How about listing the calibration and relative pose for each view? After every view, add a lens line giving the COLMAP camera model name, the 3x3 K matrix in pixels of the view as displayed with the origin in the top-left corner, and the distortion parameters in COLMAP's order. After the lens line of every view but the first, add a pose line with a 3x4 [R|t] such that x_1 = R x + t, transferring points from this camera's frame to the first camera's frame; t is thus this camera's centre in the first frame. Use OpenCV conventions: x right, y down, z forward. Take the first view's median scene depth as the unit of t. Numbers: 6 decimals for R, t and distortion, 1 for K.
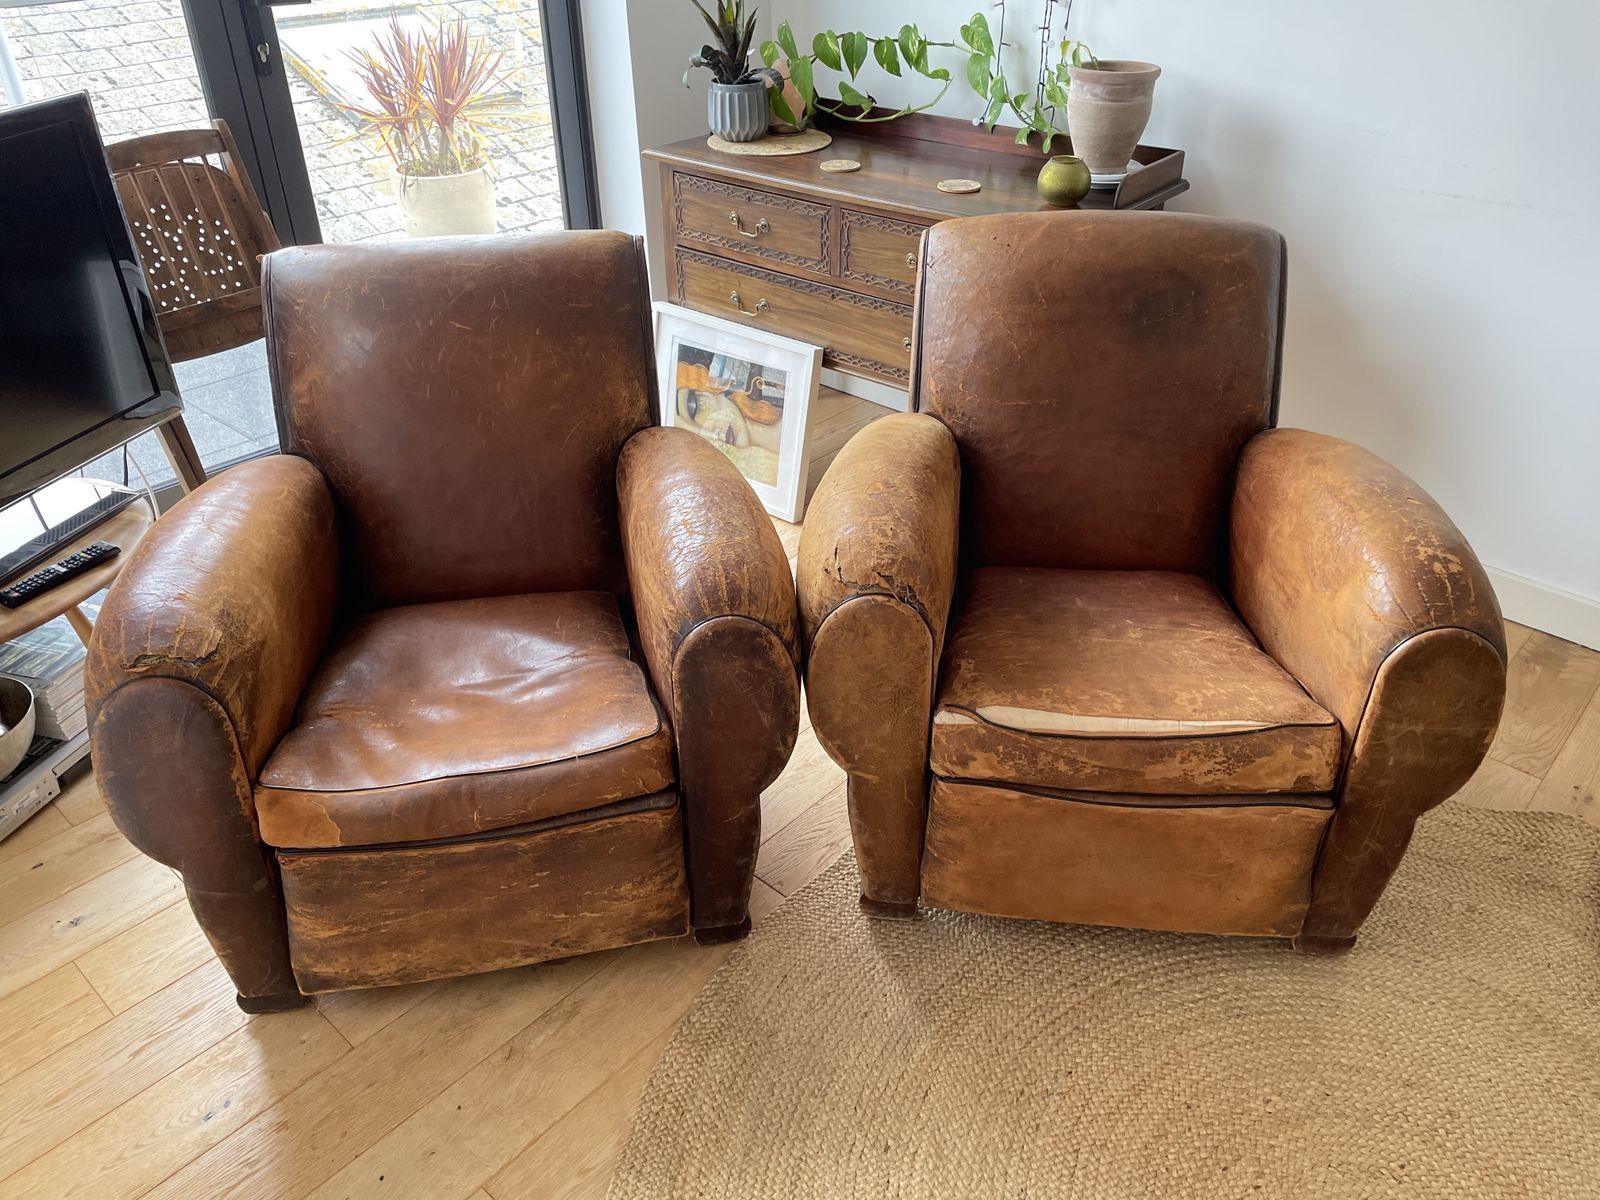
lens RADIAL K [[1204.3, 0, 804.0], [0, 1204.3, 598.5], [0, 0, 1]] dist [0.082143, -0.113792]
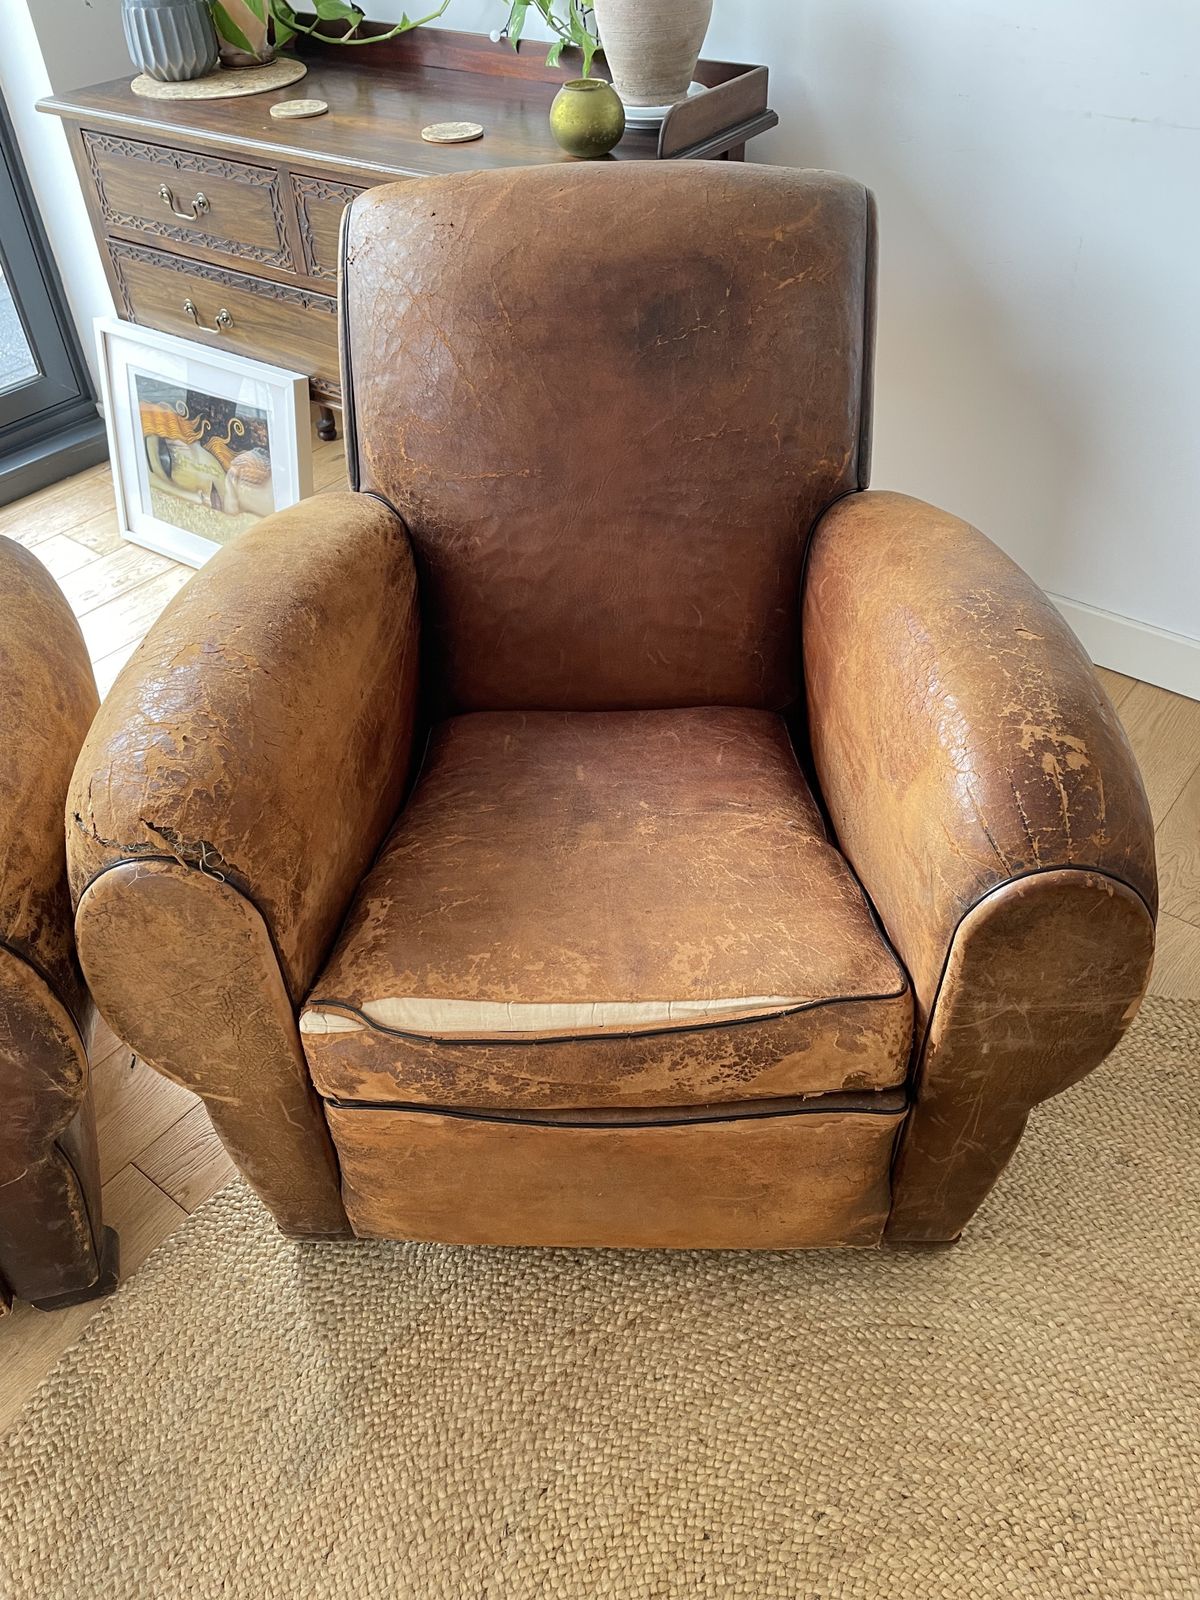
lens RADIAL K [[1201.1, 0, 598.1], [0, 1201.1, 795.2], [0, 0, 1]] dist [0.088530, -0.120163]
pose [[0.997076, -0.065862, 0.038751, 0.234935], [0.058657, 0.984663, 0.164309, -0.108684], [-0.048979, -0.161556, 0.985647, 0.355697]]
